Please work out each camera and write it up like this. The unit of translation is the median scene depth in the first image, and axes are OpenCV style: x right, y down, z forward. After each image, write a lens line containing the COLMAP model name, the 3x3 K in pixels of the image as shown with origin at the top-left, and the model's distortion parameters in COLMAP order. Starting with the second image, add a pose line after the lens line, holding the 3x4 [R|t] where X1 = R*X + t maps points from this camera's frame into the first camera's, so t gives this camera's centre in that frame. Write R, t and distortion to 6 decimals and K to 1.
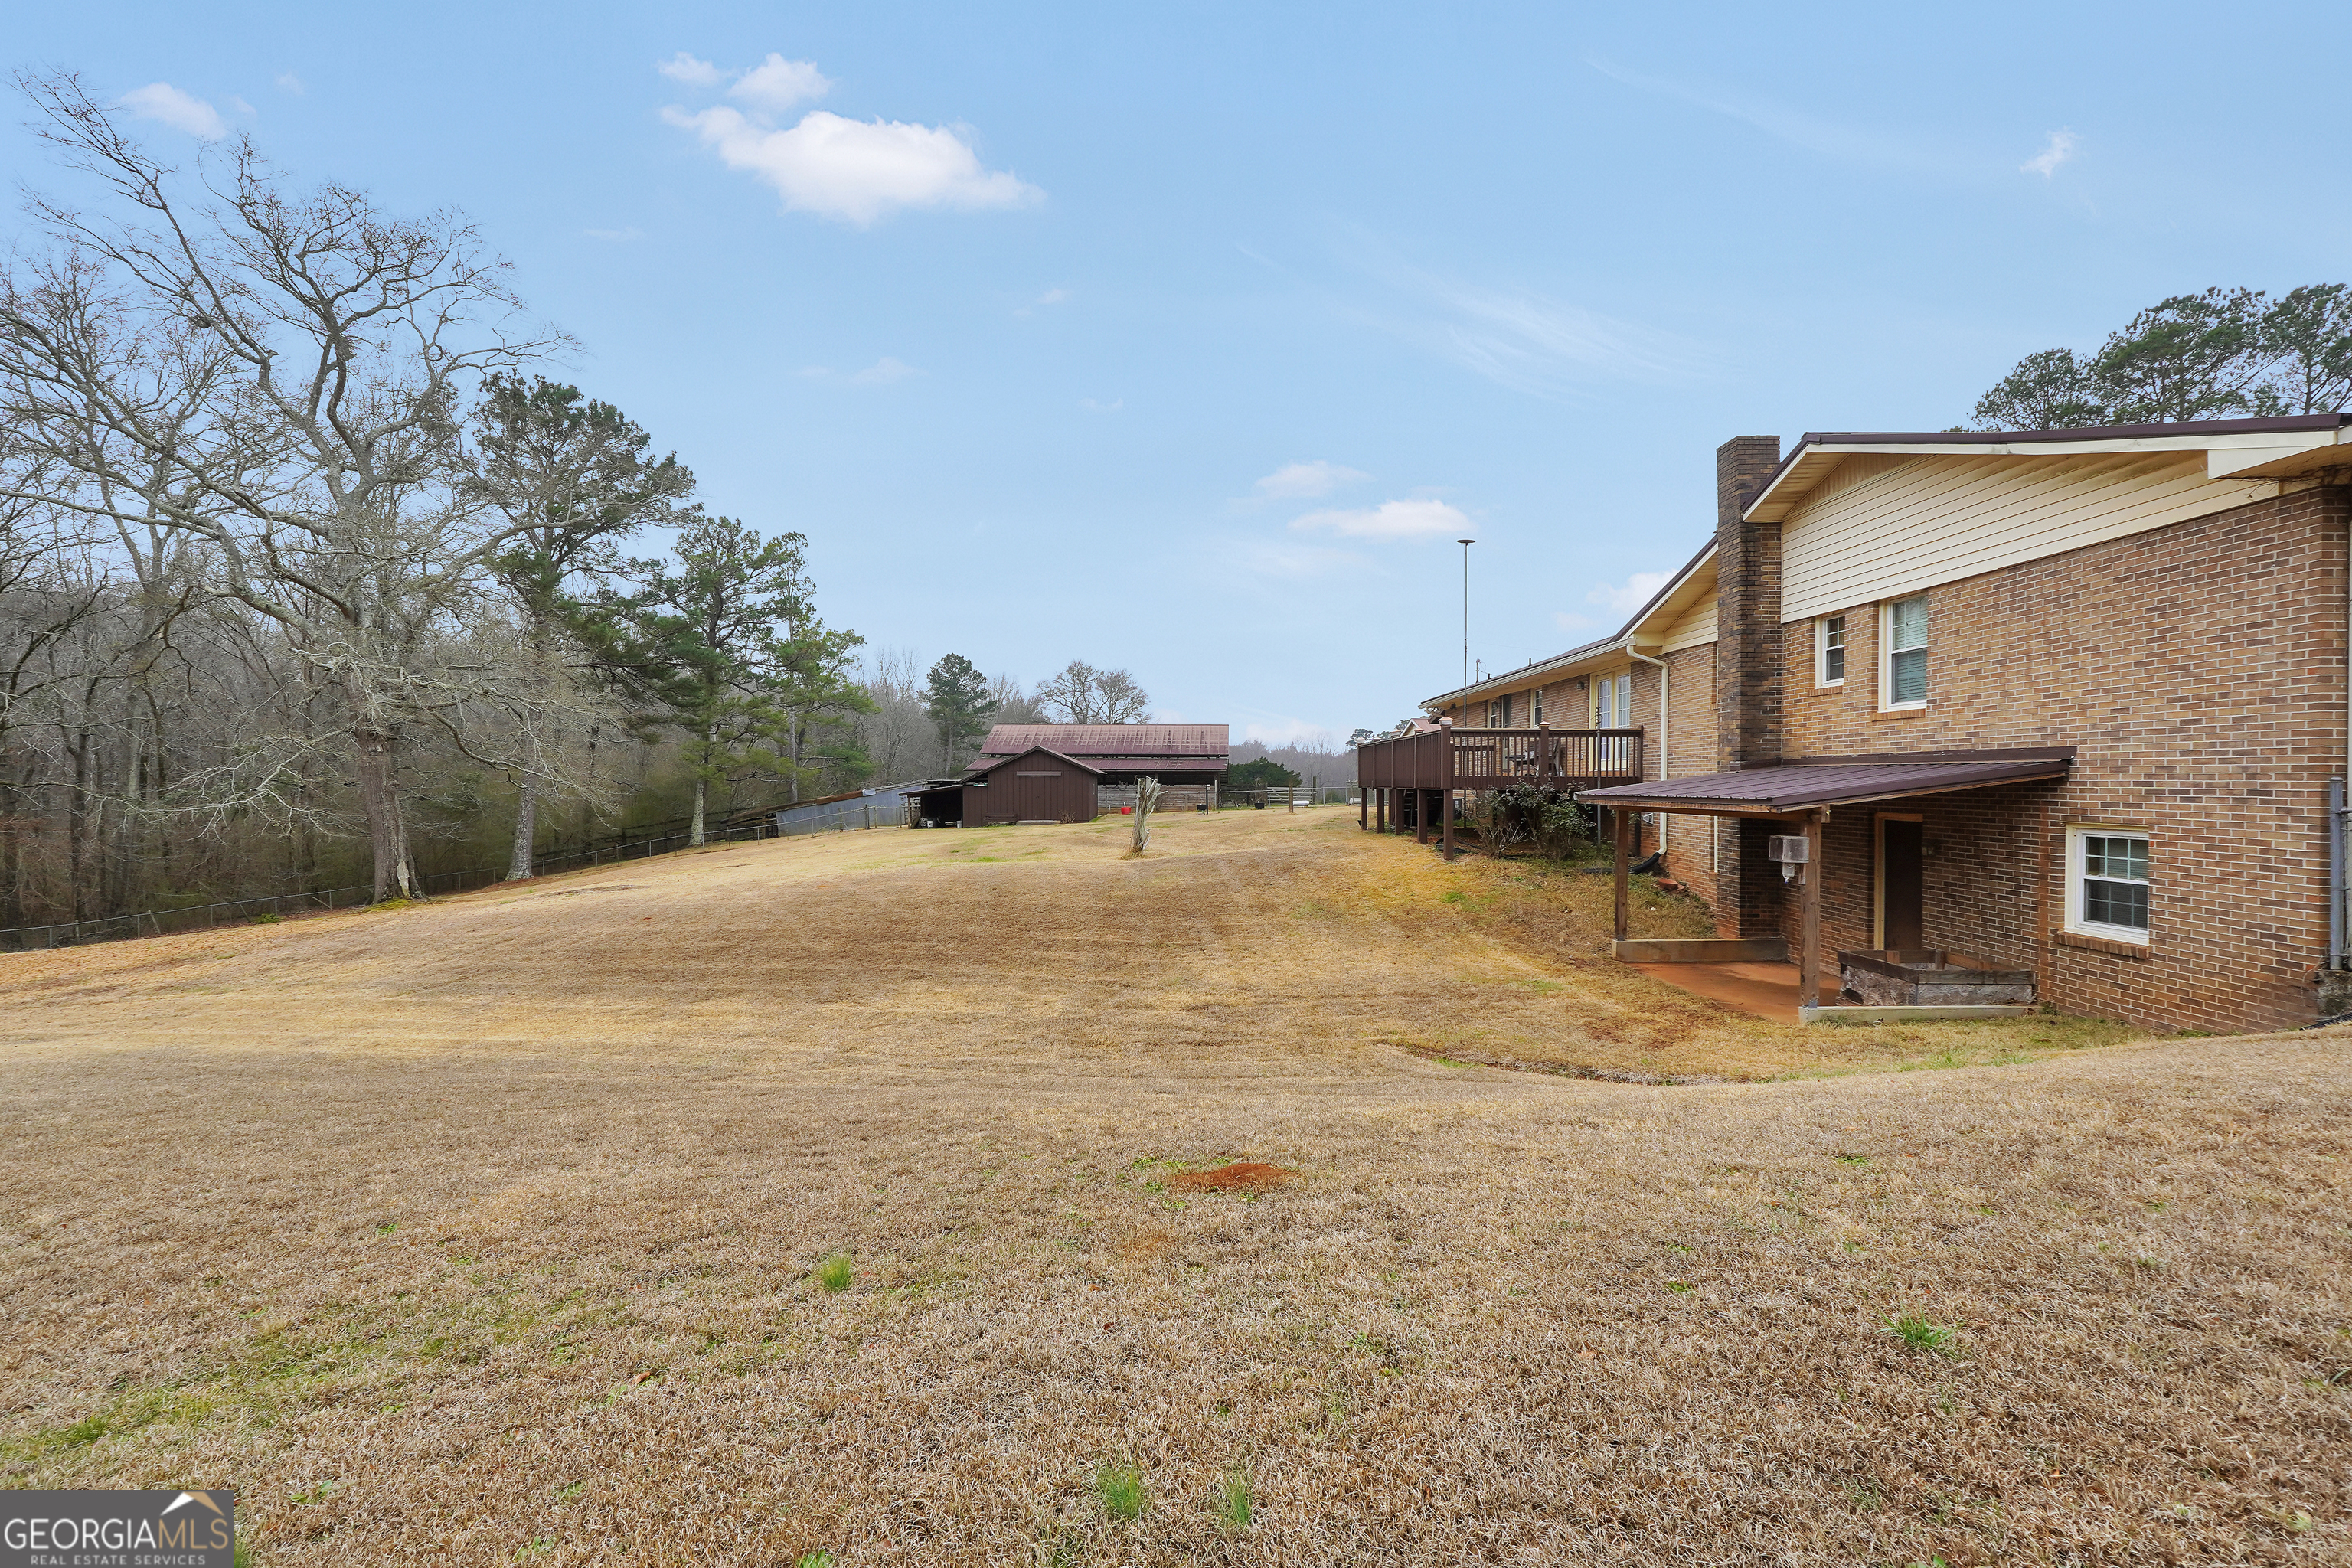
lens RADIAL K [[1010.7, 0, 1152.3], [0, 1010.7, 773.5], [0, 0, 1]] dist [-0.007849, 0.000725]
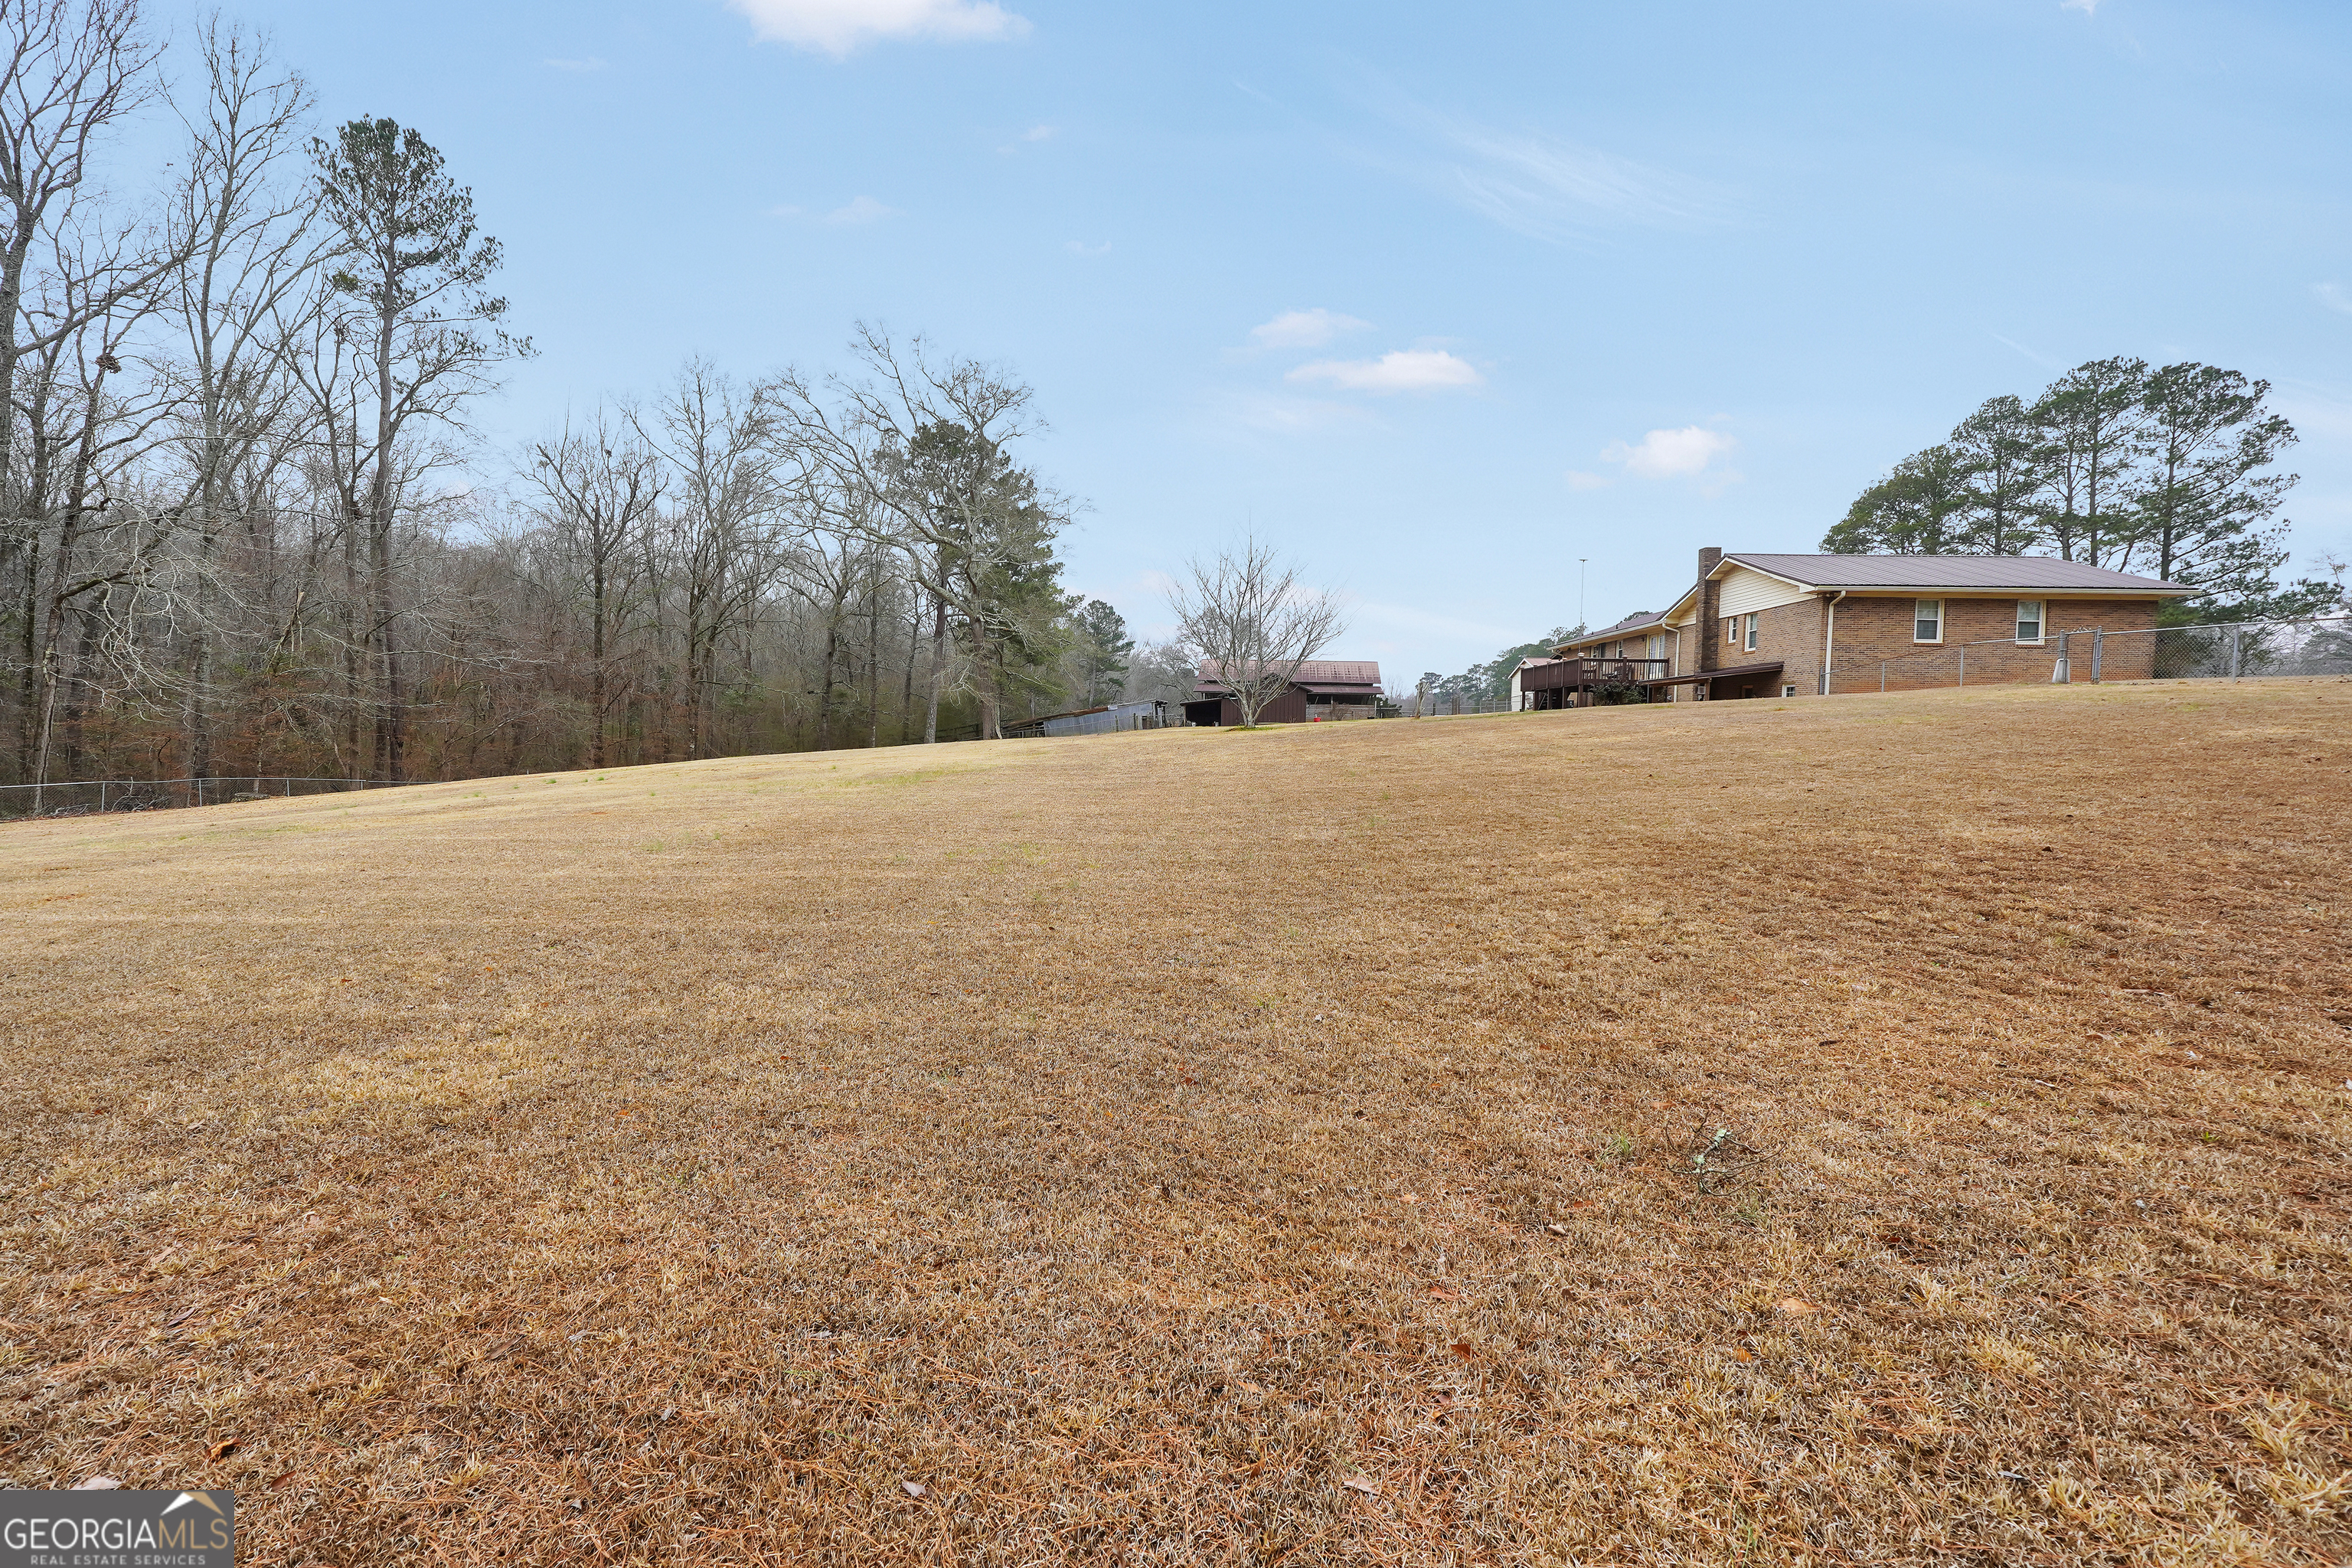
lens RADIAL K [[1010.7, 0, 1152.3], [0, 1010.7, 773.5], [0, 0, 1]] dist [-0.007849, 0.000725]
pose [[0.998487, 0.018327, -0.051840, -0.543856], [-0.015323, 0.998213, 0.057755, 0.097019], [0.052806, -0.056873, 0.996984, -1.315599]]
